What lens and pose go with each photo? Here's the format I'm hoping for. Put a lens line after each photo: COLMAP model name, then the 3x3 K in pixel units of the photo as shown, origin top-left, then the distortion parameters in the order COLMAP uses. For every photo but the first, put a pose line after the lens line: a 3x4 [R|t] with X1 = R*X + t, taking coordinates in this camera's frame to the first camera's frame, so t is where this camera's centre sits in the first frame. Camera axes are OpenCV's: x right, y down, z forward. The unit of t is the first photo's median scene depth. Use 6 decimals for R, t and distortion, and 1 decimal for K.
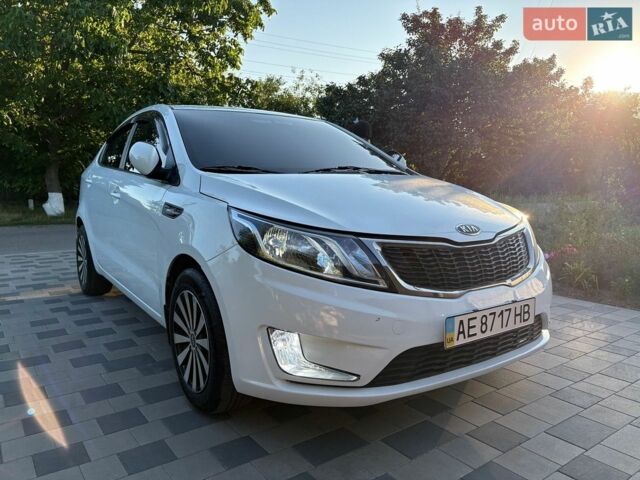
lens RADIAL K [[485.3, 0, 323.5], [0, 485.3, 243.4], [0, 0, 1]] dist [0.046554, -0.005293]
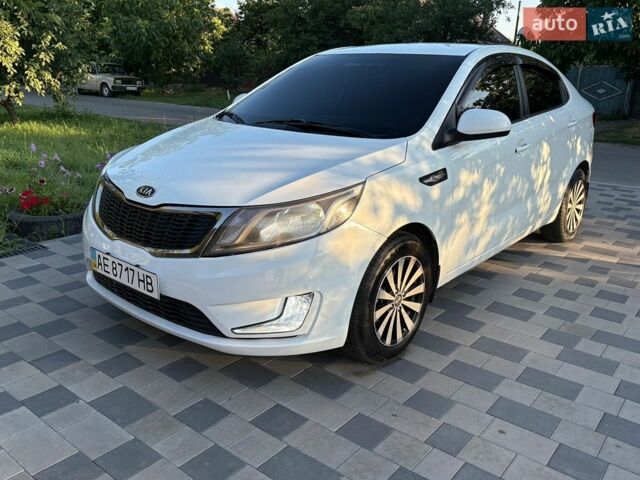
lens RADIAL K [[556.5, 0, 322.3], [0, 556.5, 238.7], [0, 0, 1]] dist [0.073247, -0.041775]
pose [[0.246592, 0.289785, -0.924779, 1.516283], [-0.145561, 0.954497, 0.260283, -0.297900], [0.958125, 0.070428, 0.277553, 0.986282]]
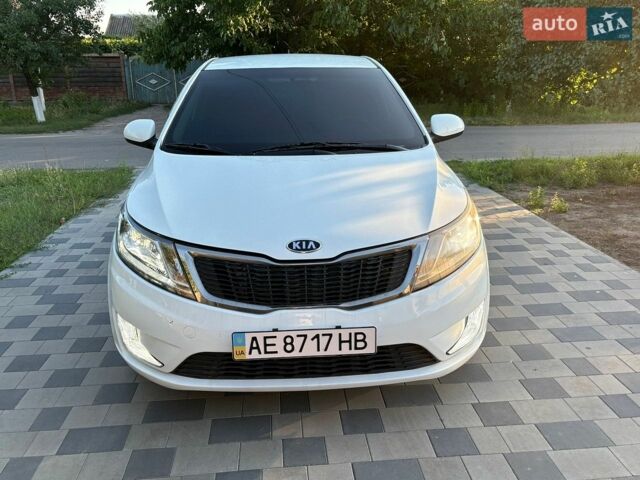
lens RADIAL K [[556.5, 0, 324.4], [0, 556.5, 240.4], [0, 0, 1]] dist [0.073247, -0.041775]
pose [[0.851701, 0.148897, -0.502430, 0.836817], [-0.054810, 0.978836, 0.197170, -0.243789], [0.521155, -0.140392, 0.841836, 0.095428]]
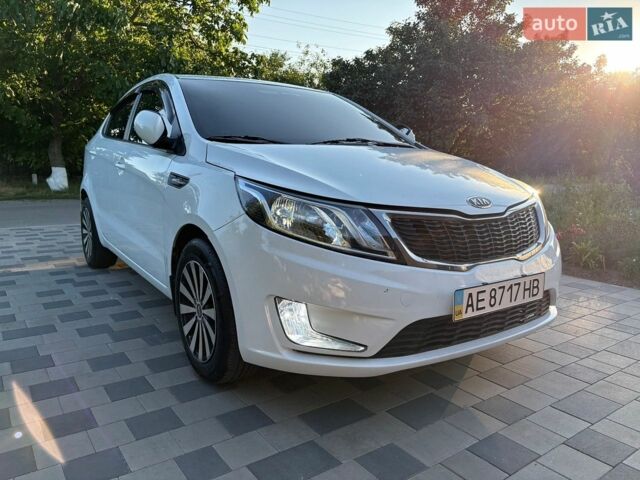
lens RADIAL K [[485.3, 0, 322.5], [0, 485.3, 243.7], [0, 0, 1]] dist [0.046554, -0.005293]
pose [[0.999882, 0.013588, -0.007223, -0.010010], [-0.013278, 0.999056, 0.041360, 0.017483], [0.007778, -0.041259, 0.999118, 0.011347]]
